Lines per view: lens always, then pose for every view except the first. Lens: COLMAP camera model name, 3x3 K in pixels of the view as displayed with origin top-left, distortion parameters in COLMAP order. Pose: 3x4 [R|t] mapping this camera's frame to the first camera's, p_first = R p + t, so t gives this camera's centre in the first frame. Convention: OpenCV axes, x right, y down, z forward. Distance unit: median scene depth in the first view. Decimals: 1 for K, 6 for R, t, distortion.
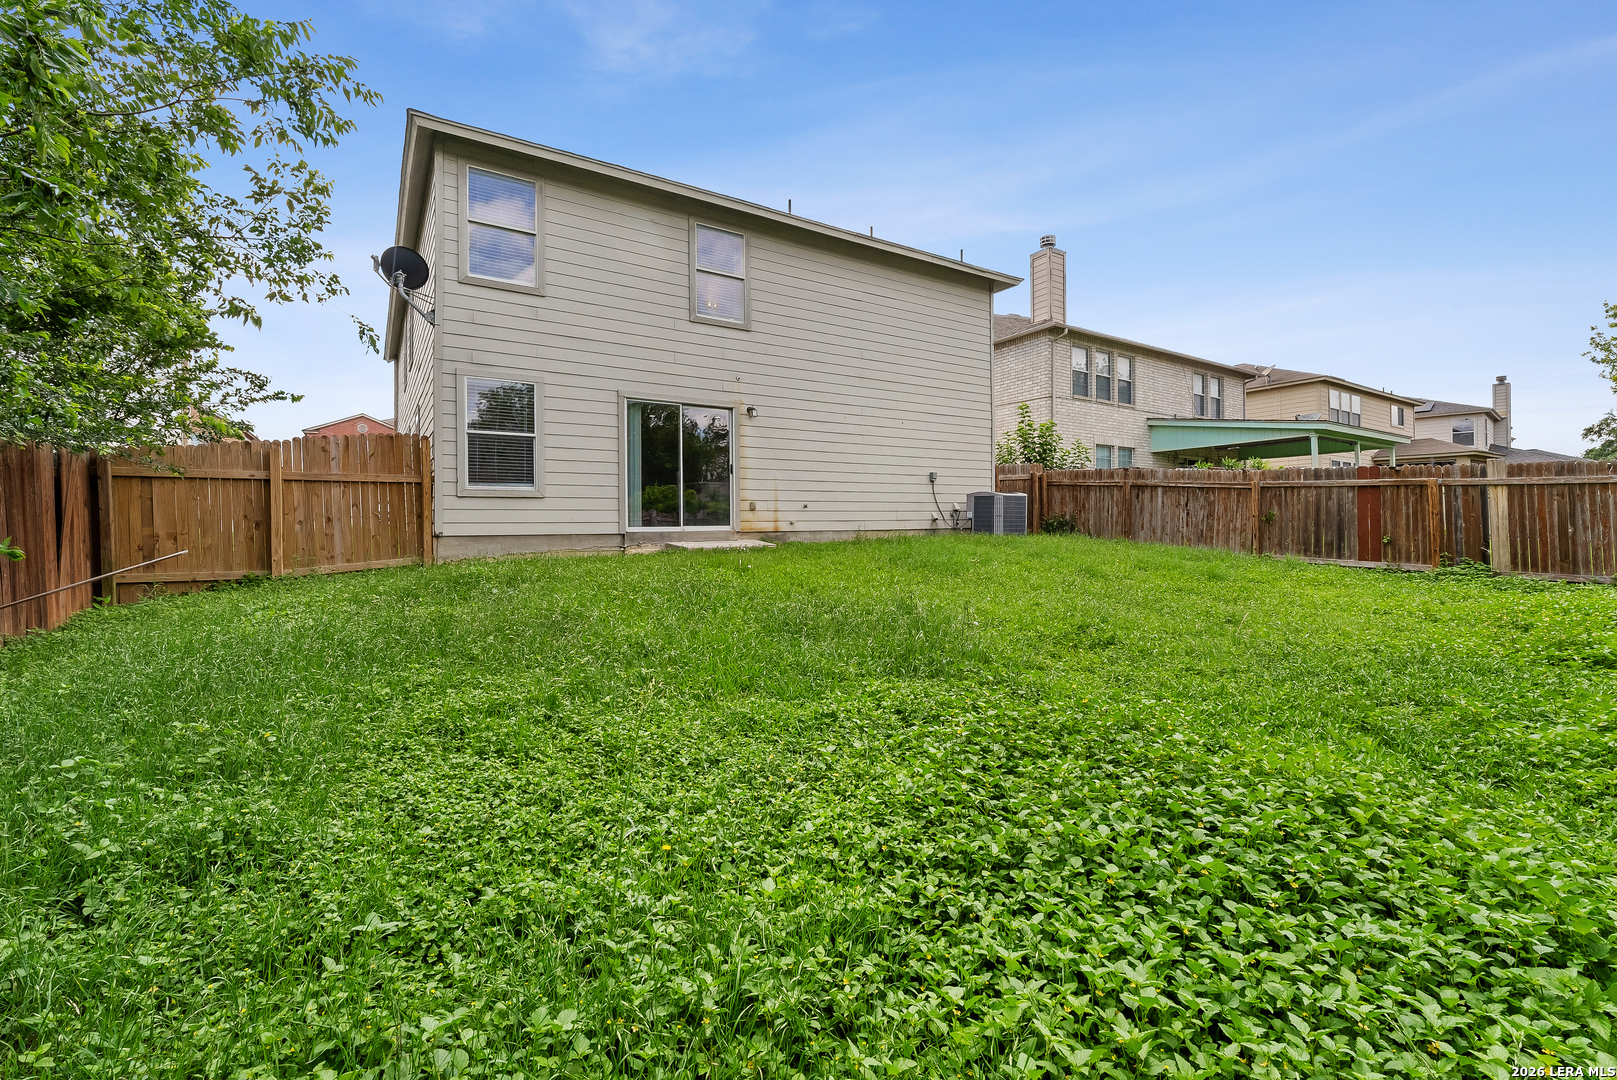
lens RADIAL K [[673.4, 0, 791.2], [0, 673.4, 533.6], [0, 0, 1]] dist [0.000282, -0.001398]
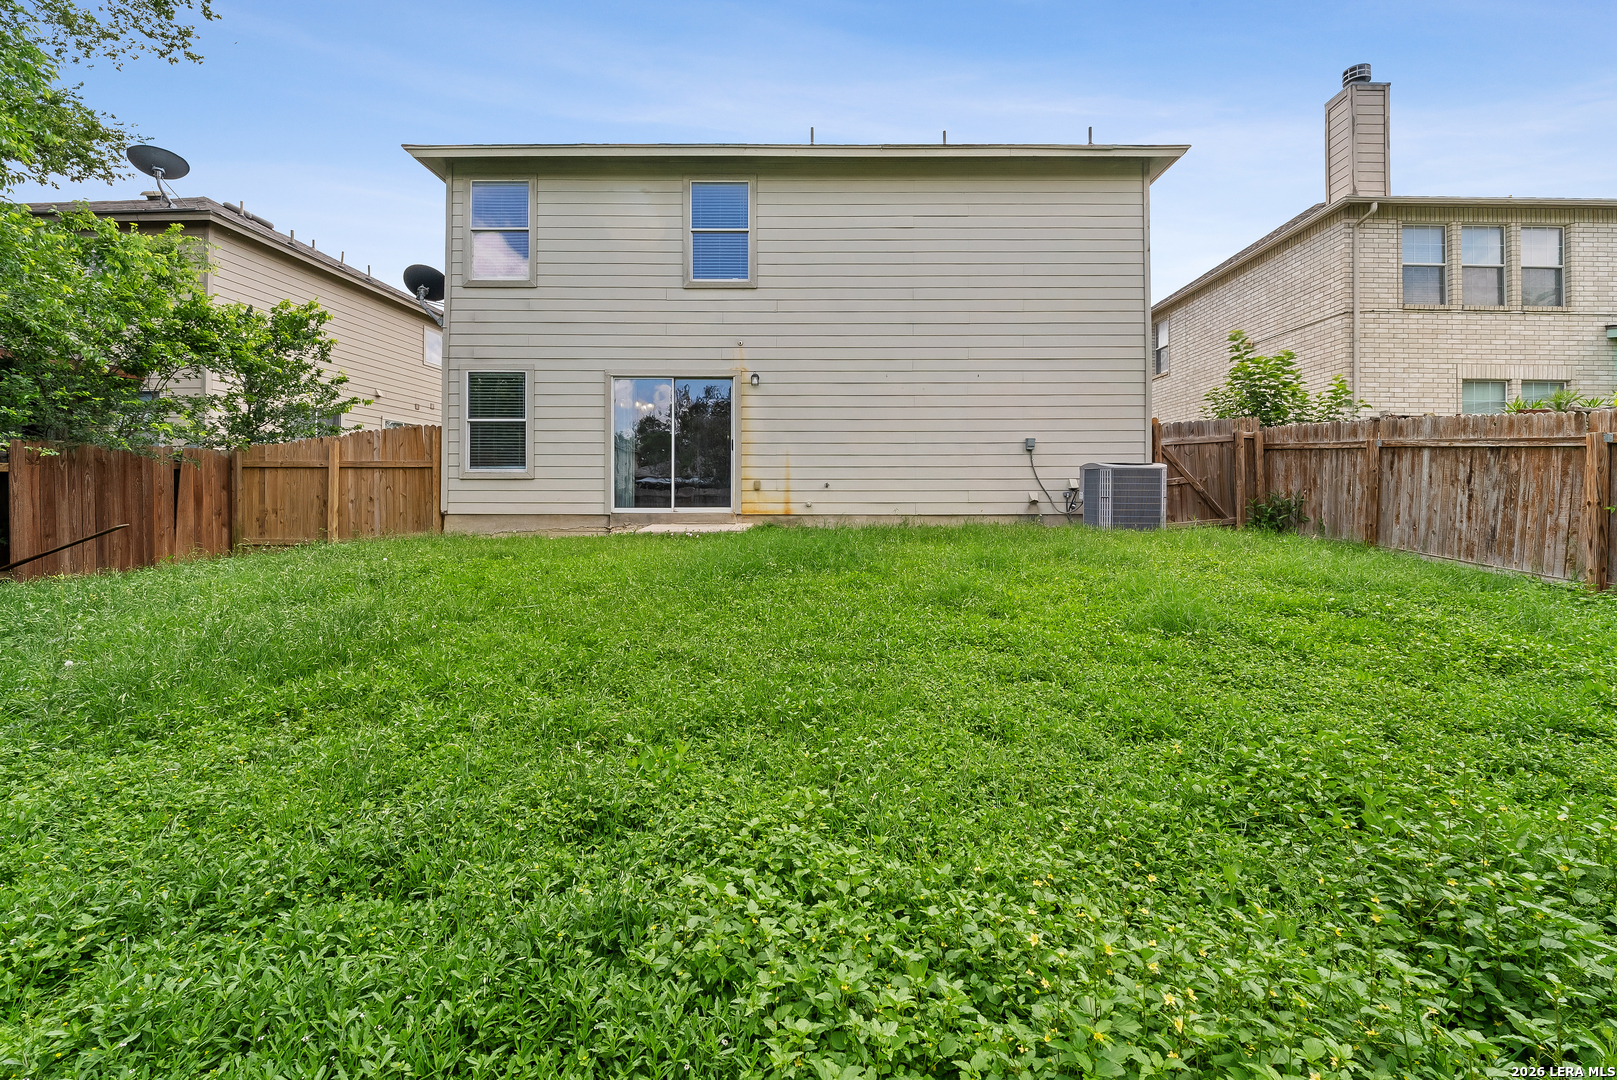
lens RADIAL K [[673.4, 0, 826.2], [0, 673.4, 499.3], [0, 0, 1]] dist [0.000282, -0.001398]
pose [[0.848335, 0.008342, -0.529394, 0.482111], [-0.015021, 0.999853, -0.008315, -0.016699], [0.529247, 0.015006, 0.848335, 0.296755]]
